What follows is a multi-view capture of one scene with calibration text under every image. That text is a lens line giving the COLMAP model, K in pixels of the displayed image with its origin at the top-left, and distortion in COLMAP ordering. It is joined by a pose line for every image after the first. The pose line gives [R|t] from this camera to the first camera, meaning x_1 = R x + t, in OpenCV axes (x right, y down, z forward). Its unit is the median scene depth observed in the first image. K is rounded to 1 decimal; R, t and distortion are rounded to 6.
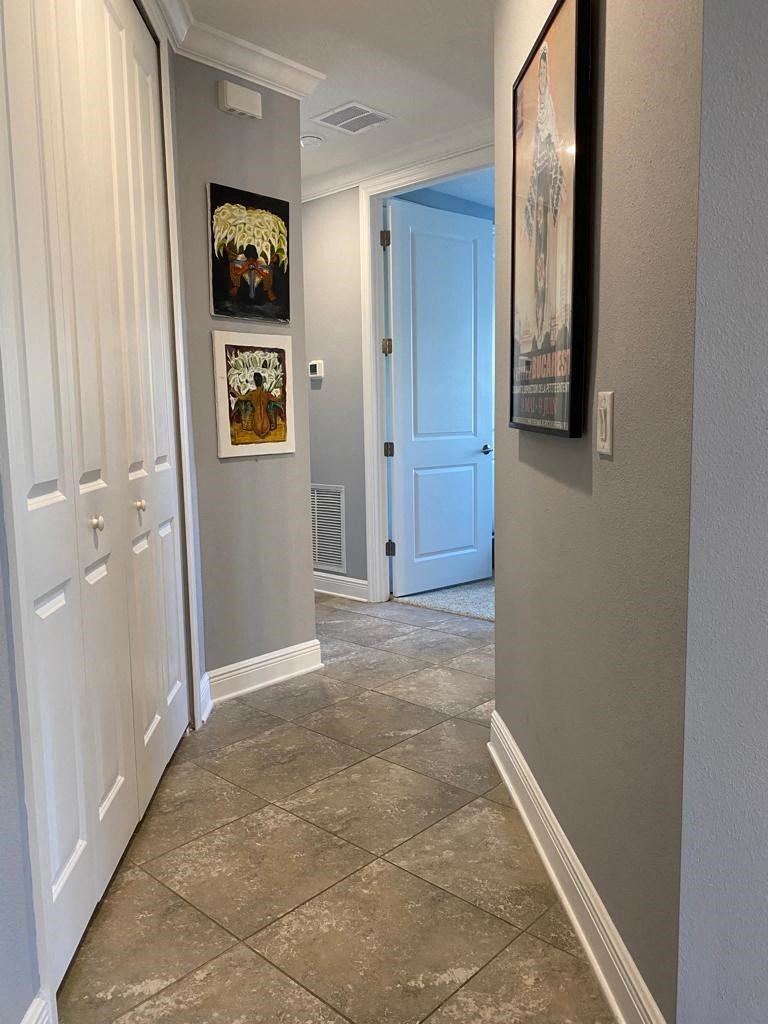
lens RADIAL K [[773.9, 0, 381.5], [0, 773.9, 496.6], [0, 0, 1]] dist [0.021746, -0.011231]
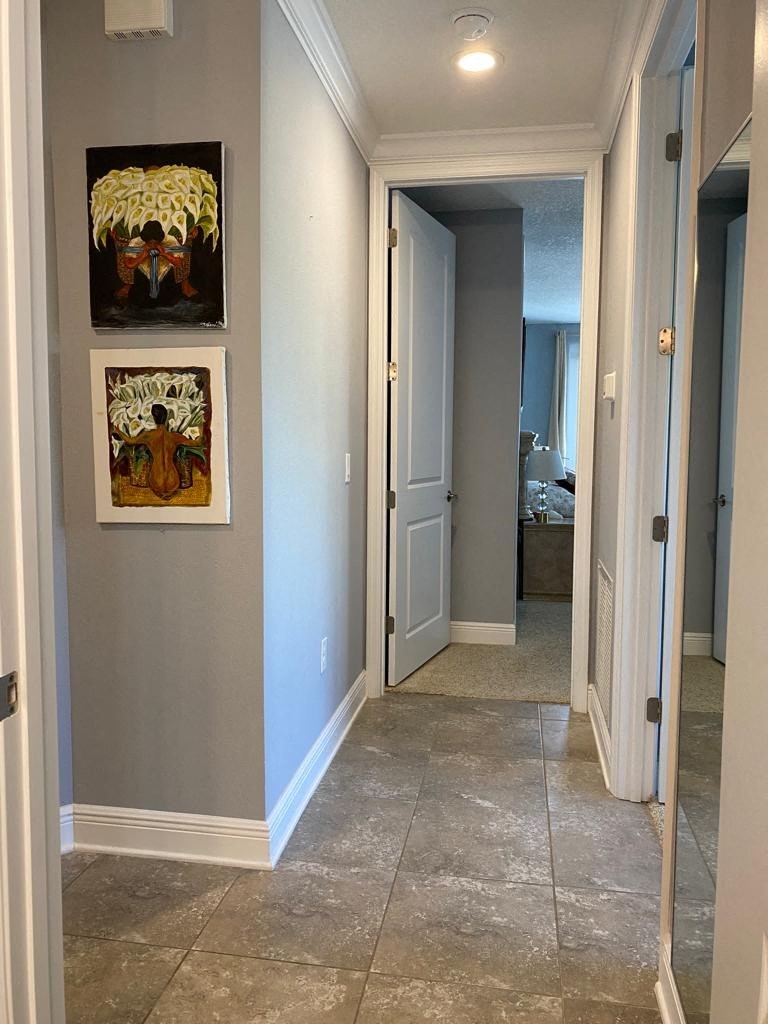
lens RADIAL K [[773.9, 0, 381.5], [0, 773.9, 496.6], [0, 0, 1]] dist [0.021746, -0.011231]
pose [[0.548016, 0.076555, -0.832958, 0.531906], [-0.104136, 0.994300, 0.022870, -0.115423], [0.829961, 0.074208, 0.552864, 0.792818]]
